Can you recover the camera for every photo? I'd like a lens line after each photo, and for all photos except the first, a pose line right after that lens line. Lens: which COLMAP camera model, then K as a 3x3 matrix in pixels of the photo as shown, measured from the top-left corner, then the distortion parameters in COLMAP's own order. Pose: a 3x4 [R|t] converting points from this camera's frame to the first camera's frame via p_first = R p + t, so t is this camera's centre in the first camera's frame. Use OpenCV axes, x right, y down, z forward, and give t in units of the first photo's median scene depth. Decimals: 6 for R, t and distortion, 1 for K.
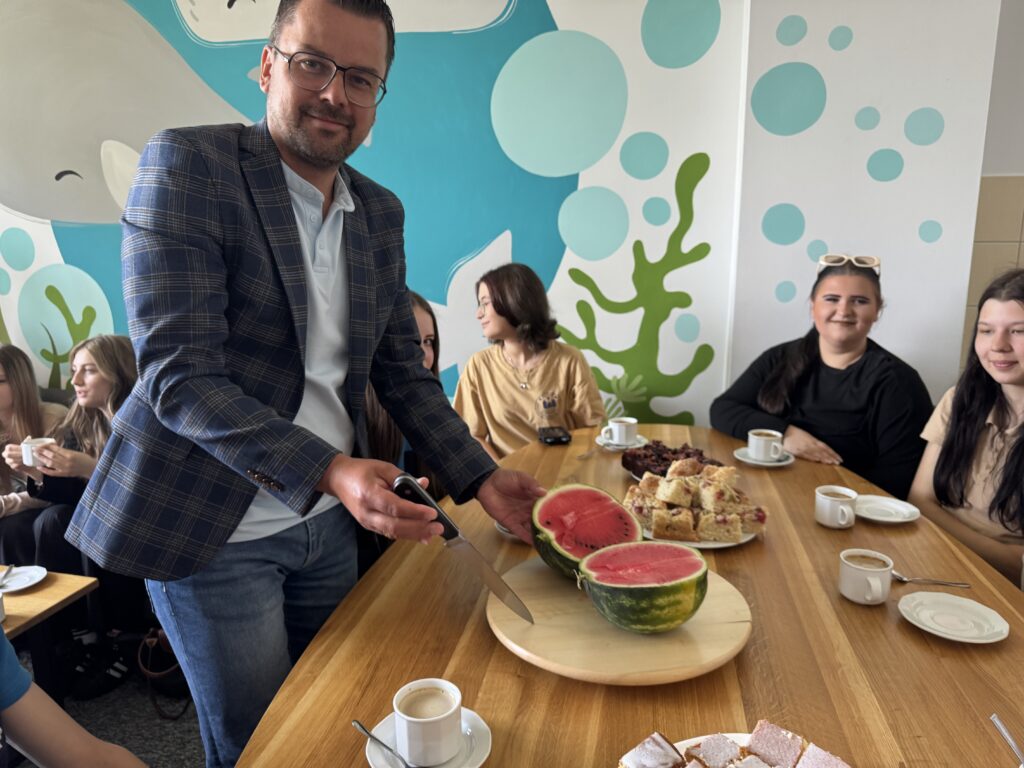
lens RADIAL K [[766.2, 0, 510.8], [0, 766.2, 348.1], [0, 0, 1]] dist [0.066678, -0.135546]
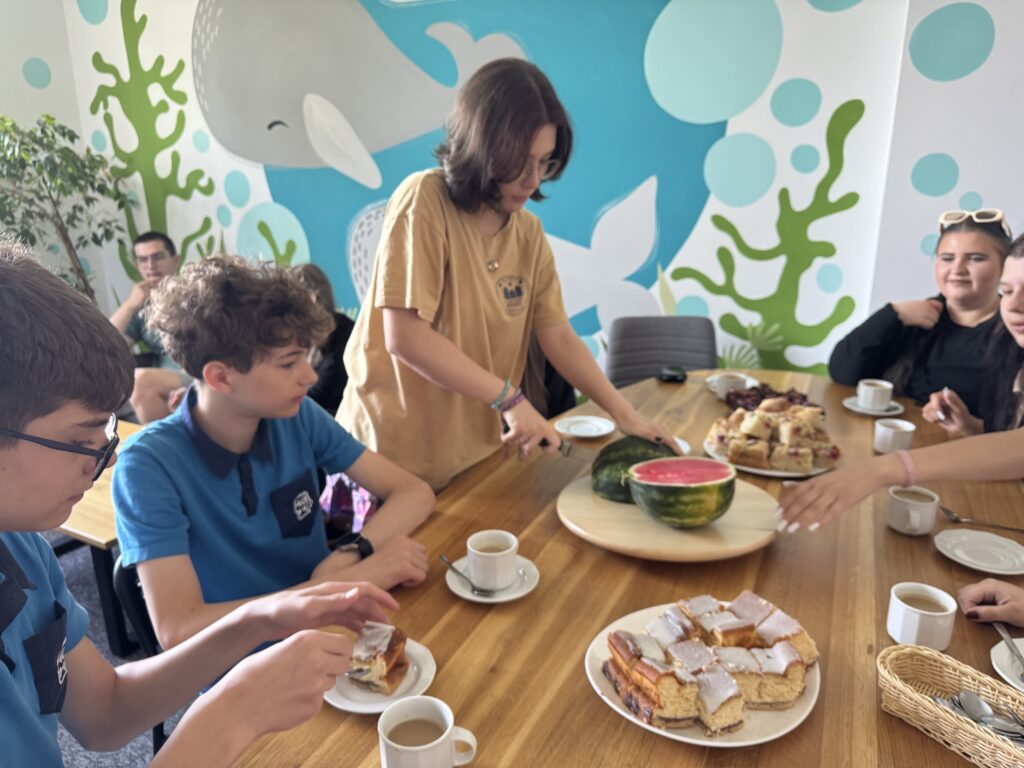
lens RADIAL K [[755.1, 0, 512.0], [0, 755.1, 384.0], [0, 0, 1]] dist [-0.001049, -0.029759]
pose [[0.972116, 0.070591, -0.223622, 0.092933], [-0.041807, 0.990509, 0.130935, -0.000692], [0.230743, -0.117935, 0.965841, -0.108887]]
